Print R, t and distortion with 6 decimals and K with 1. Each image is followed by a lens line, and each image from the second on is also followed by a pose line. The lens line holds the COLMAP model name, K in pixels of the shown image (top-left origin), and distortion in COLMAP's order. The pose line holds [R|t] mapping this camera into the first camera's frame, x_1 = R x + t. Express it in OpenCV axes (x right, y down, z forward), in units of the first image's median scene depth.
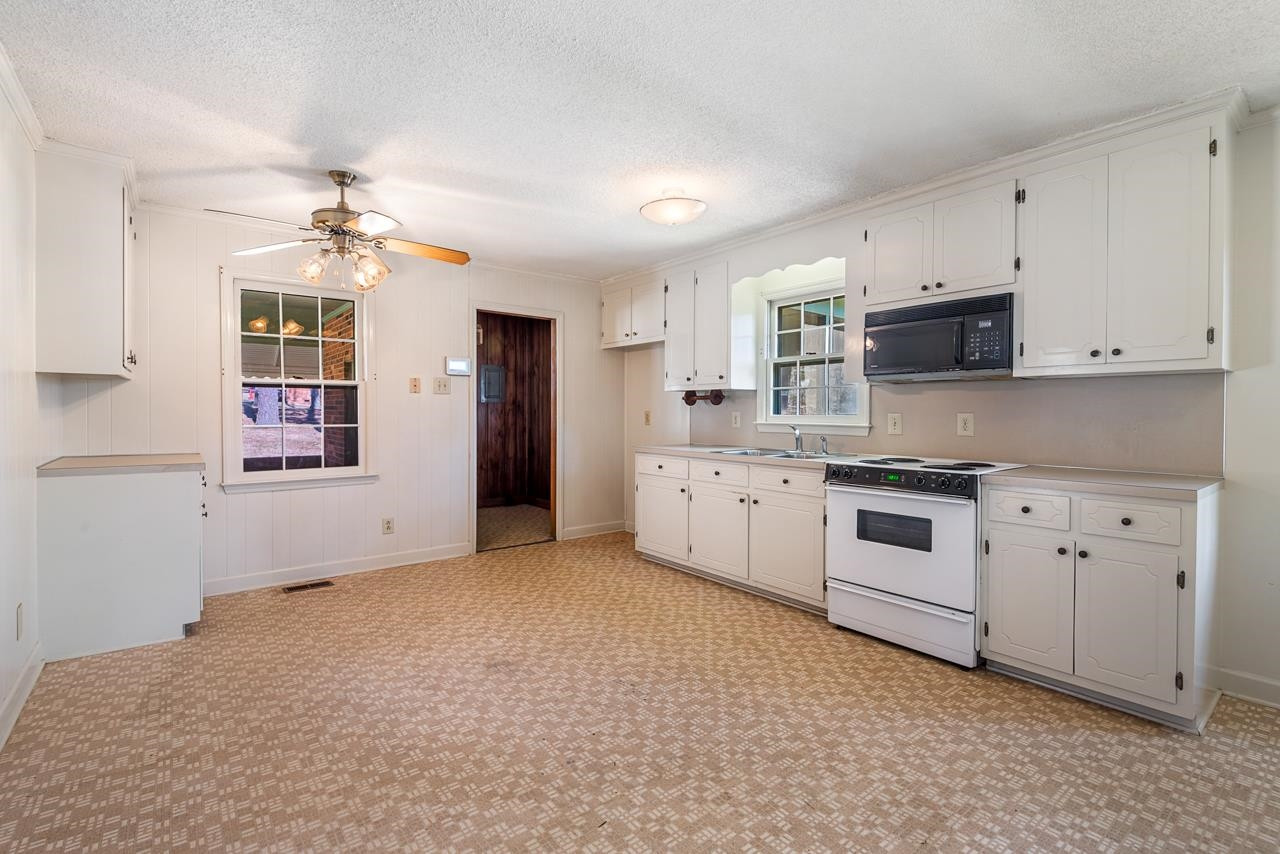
lens RADIAL K [[570.1, 0, 637.7], [0, 570.1, 419.8], [0, 0, 1]] dist [0.022892, -0.008144]
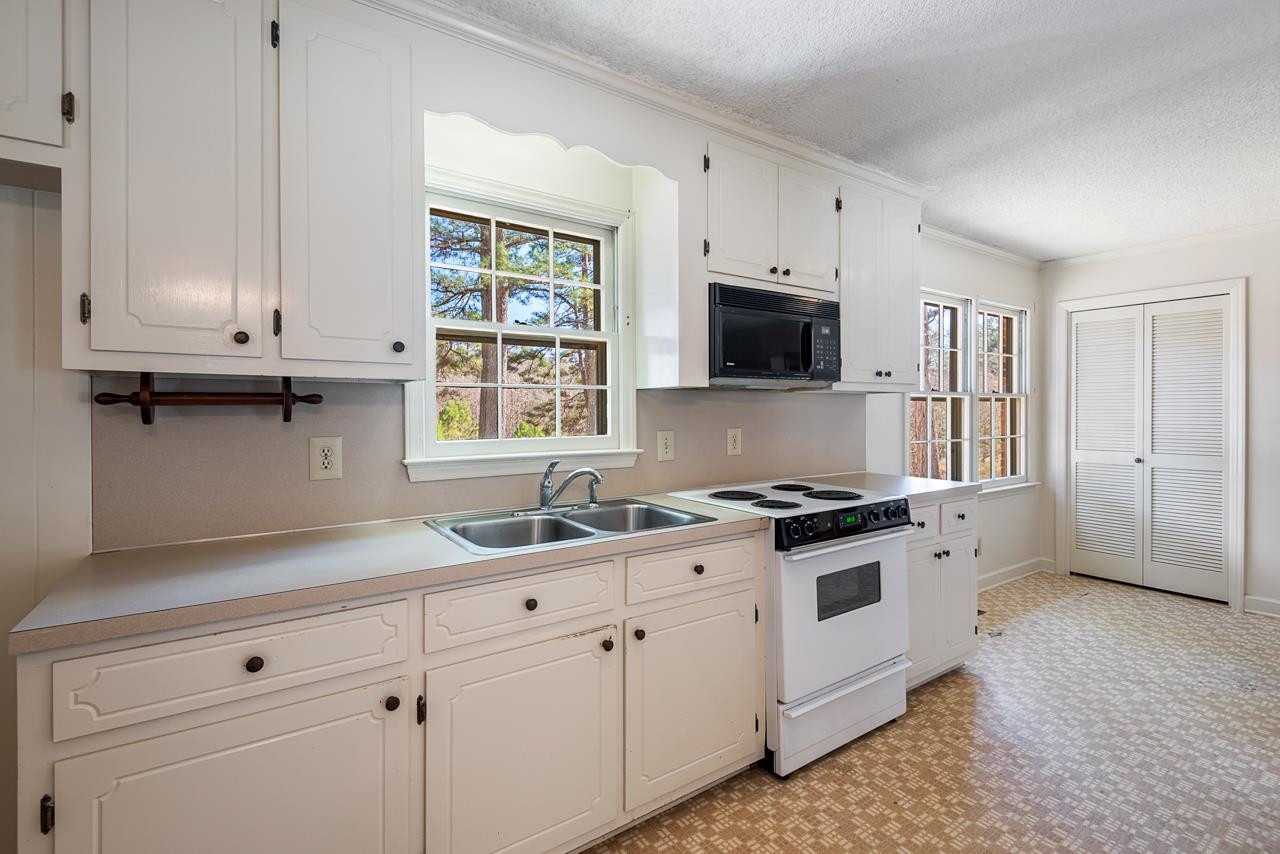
lens RADIAL K [[571.5, 0, 672.9], [0, 571.5, 414.7], [0, 0, 1]] dist [0.007229, -0.000024]
pose [[0.075689, -0.003377, 0.997126, -0.697228], [0.021706, 0.999763, 0.001738, -0.091057], [-0.996895, 0.021512, 0.075744, 2.619826]]
